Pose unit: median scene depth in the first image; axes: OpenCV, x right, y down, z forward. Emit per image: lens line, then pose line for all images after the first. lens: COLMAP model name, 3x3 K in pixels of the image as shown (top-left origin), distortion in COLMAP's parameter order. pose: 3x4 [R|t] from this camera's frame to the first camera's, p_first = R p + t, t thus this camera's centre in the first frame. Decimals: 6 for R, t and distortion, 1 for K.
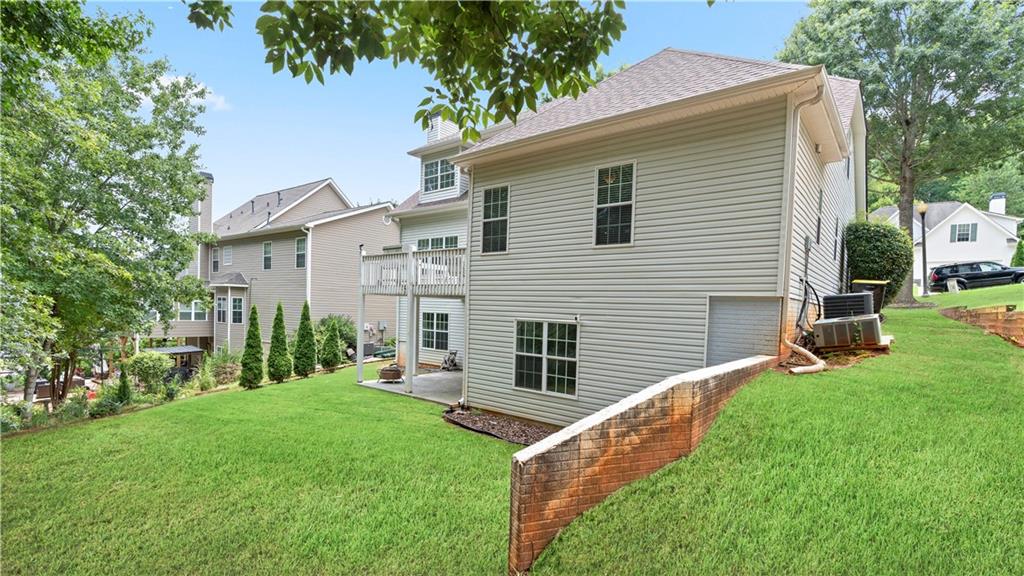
lens RADIAL K [[468.8, 0, 514.1], [0, 468.8, 294.3], [0, 0, 1]] dist [-0.001041, -0.000048]
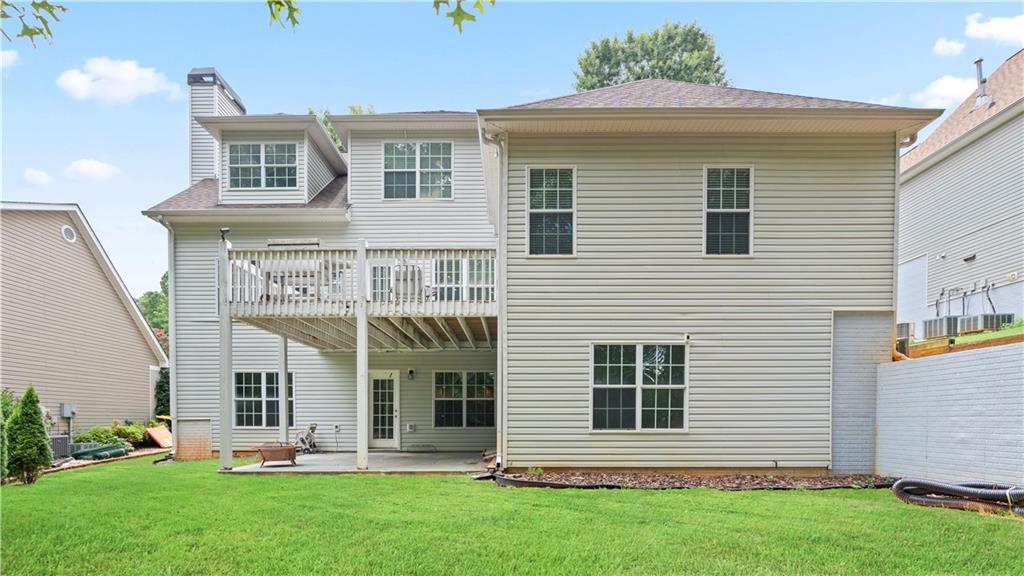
lens RADIAL K [[471.4, 0, 512.0], [0, 471.4, 309.5], [0, 0, 1]] dist [0.001010, 0.000230]
pose [[0.783332, -0.007079, 0.621564, -0.658455], [0.006421, 0.999974, 0.003297, -0.006020], [-0.621571, 0.001408, 0.783357, 0.529724]]
